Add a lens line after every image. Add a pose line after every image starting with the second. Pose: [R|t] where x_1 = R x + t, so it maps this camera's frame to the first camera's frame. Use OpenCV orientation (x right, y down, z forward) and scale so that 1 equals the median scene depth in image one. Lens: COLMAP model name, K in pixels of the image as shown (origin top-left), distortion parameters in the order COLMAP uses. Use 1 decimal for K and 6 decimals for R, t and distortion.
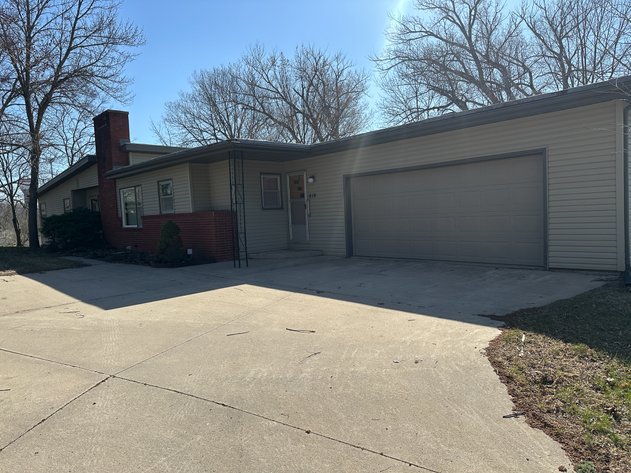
lens RADIAL K [[444.2, 0, 320.3], [0, 444.2, 233.7], [0, 0, 1]] dist [0.058726, -0.071298]
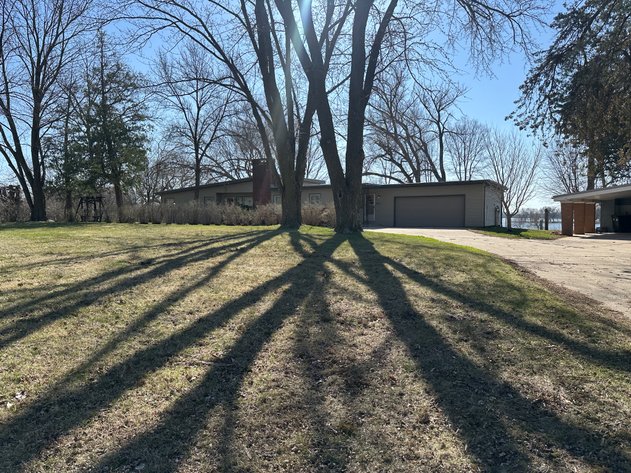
lens RADIAL K [[444.2, 0, 320.3], [0, 444.2, 233.7], [0, 0, 1]] dist [0.058726, -0.071298]
pose [[0.958887, 0.024931, 0.282691, -0.297530], [-0.018749, 0.999523, -0.024554, 0.040951], [-0.283169, 0.018244, 0.958897, -0.376708]]
